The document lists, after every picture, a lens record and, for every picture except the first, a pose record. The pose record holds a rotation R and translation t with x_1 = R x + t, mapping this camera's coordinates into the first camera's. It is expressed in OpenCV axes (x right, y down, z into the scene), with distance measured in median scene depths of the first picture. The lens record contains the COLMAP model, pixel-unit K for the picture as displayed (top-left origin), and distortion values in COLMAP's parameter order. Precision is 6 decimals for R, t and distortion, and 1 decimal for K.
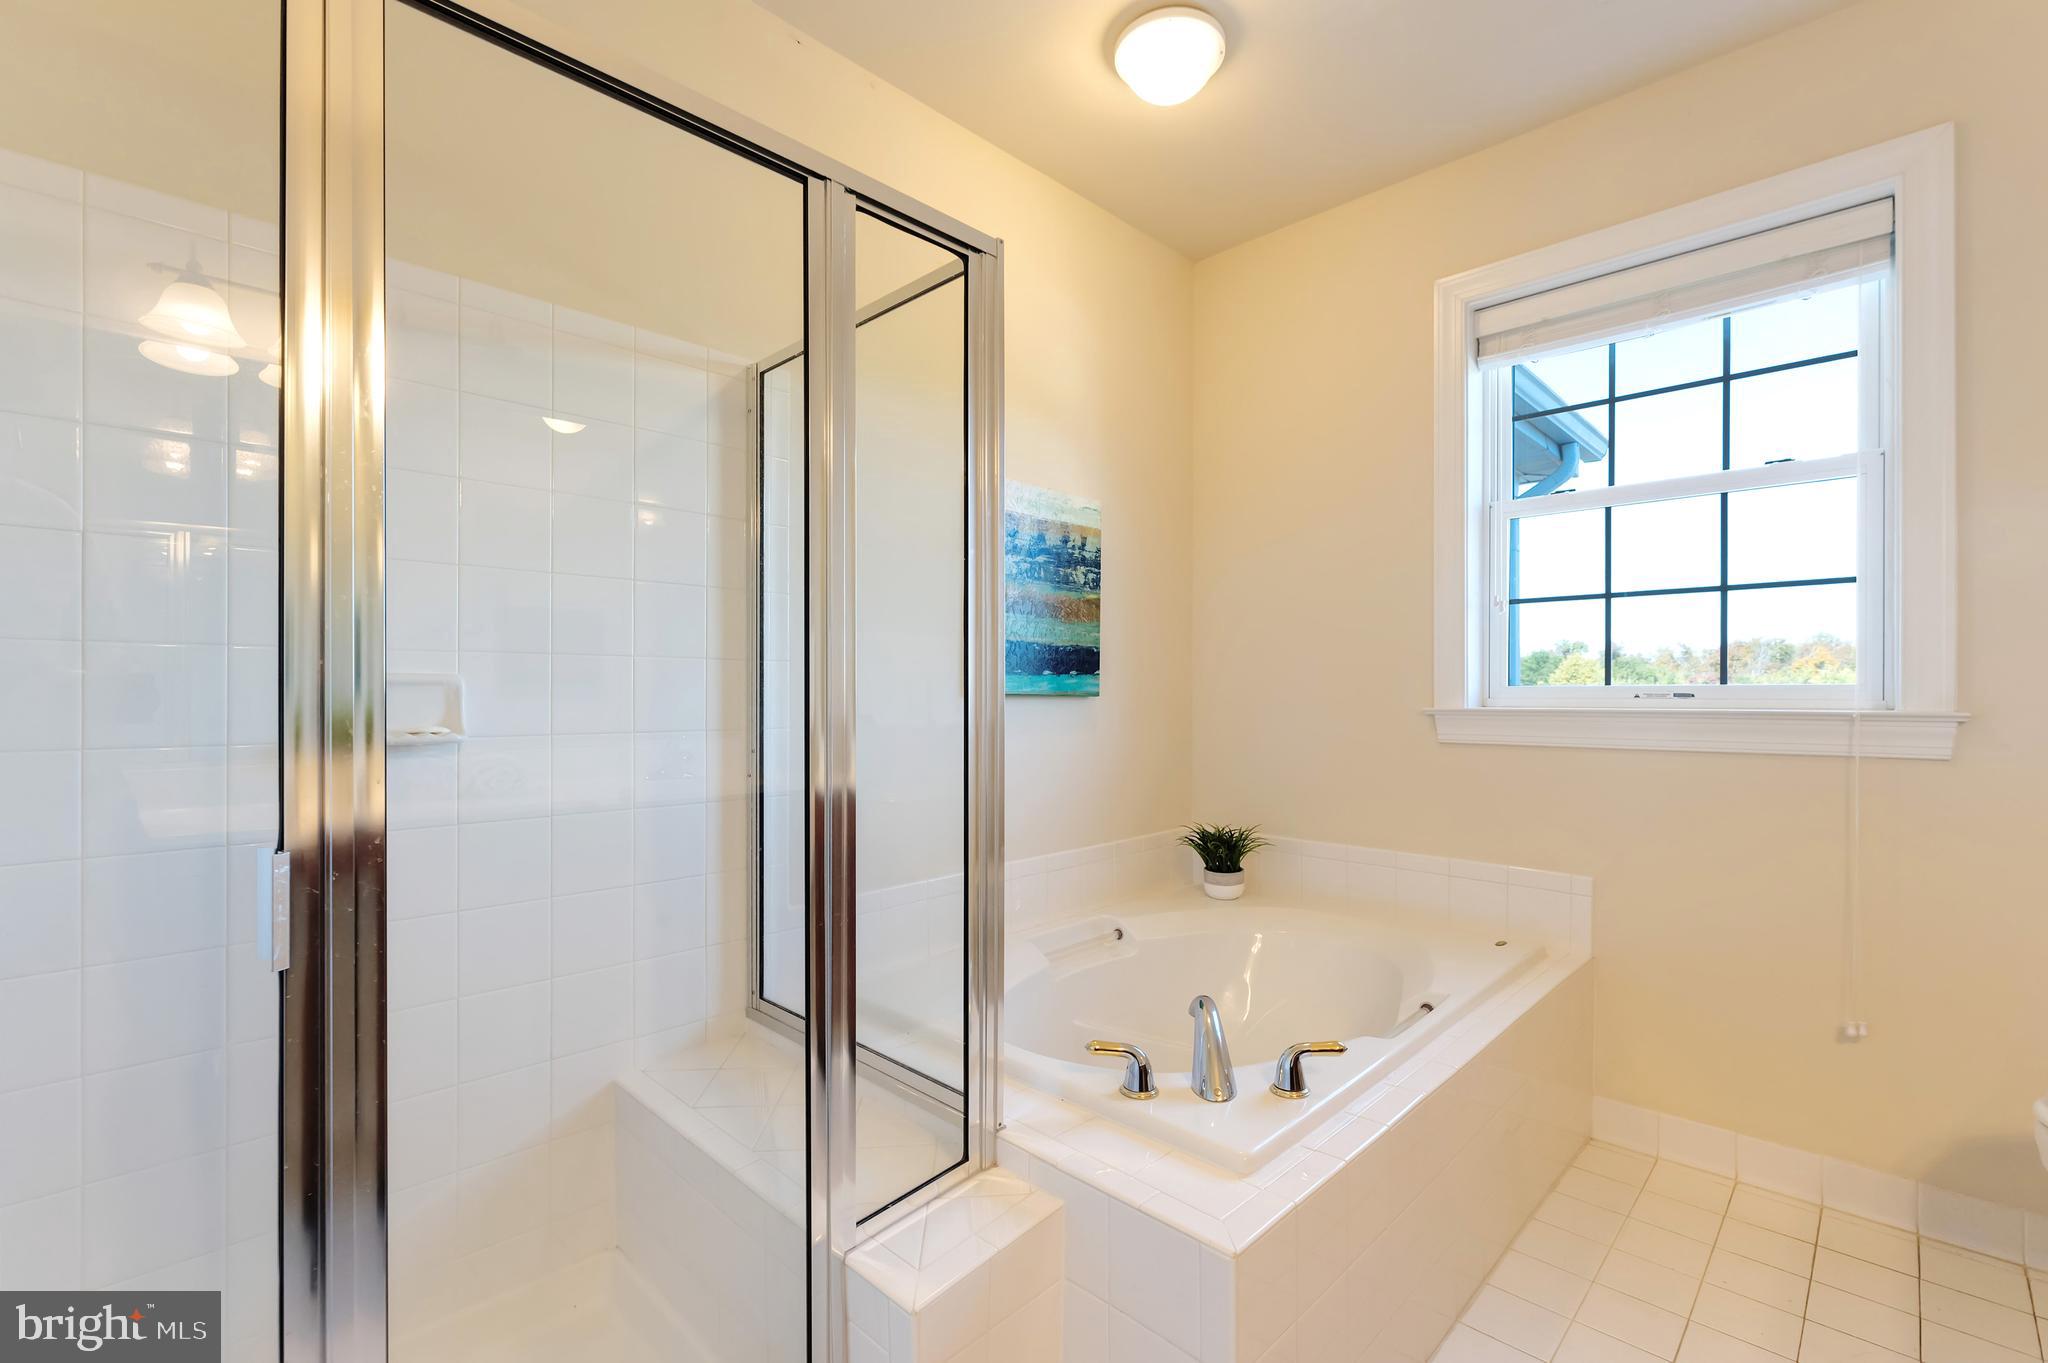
lens RADIAL K [[900.1, 0, 1026.1], [0, 900.1, 693.9], [0, 0, 1]] dist [0.001146, 0.000725]
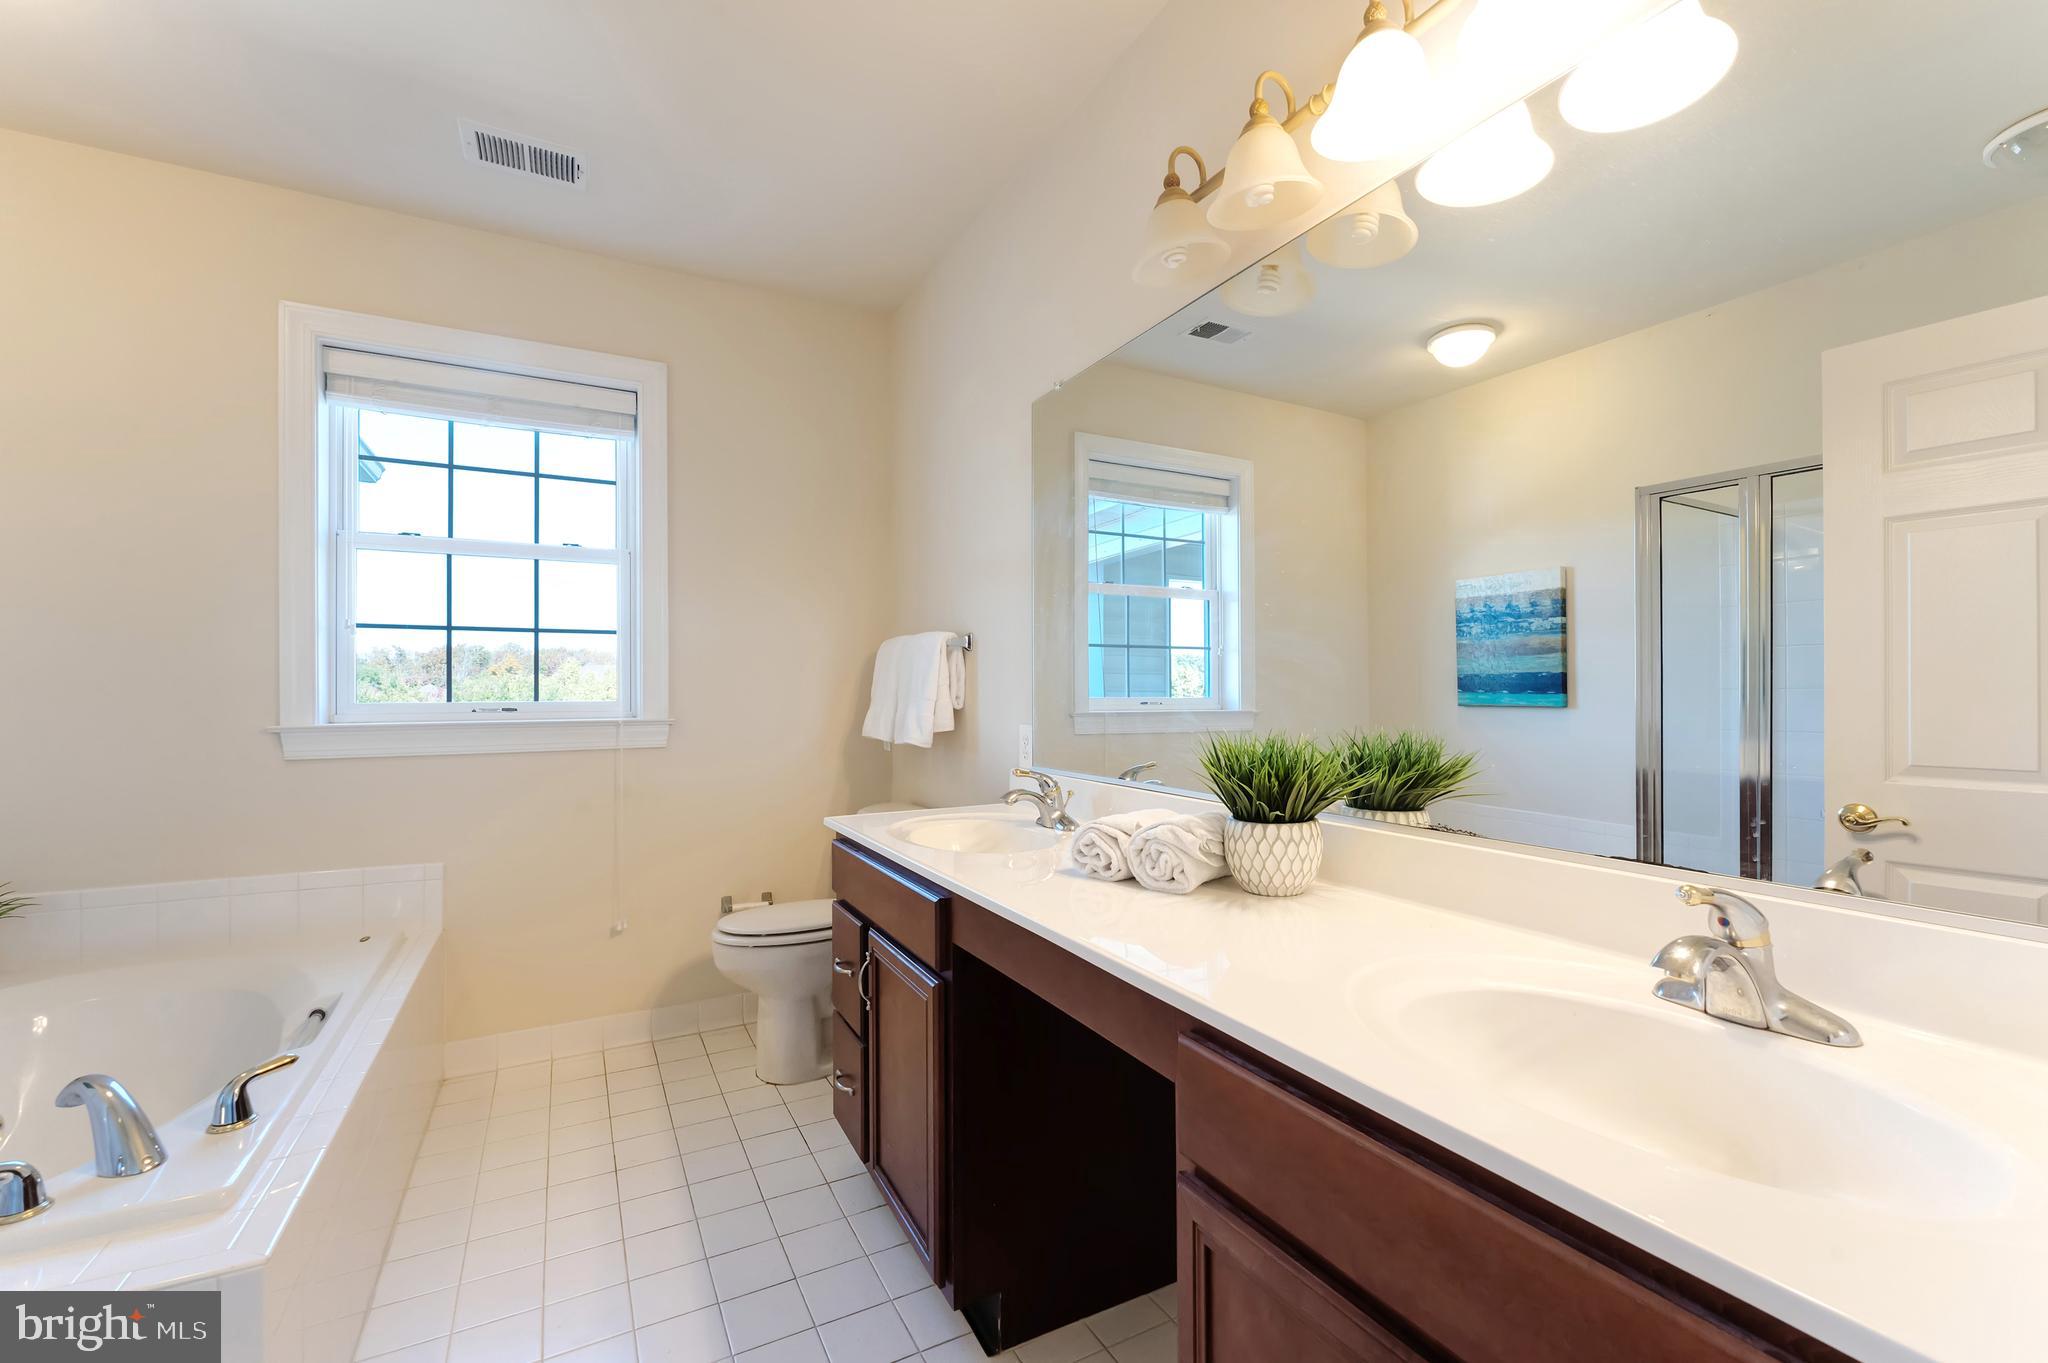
lens RADIAL K [[873.2, 0, 1024.0], [0, 873.2, 681.5], [0, 0, 1]] dist [-0.000780, -0.000302]
pose [[0.296189, 0.006393, 0.955108, -0.290028], [0.003795, 0.999962, -0.007870, -0.030166], [-0.955122, 0.005956, 0.296154, -0.098790]]
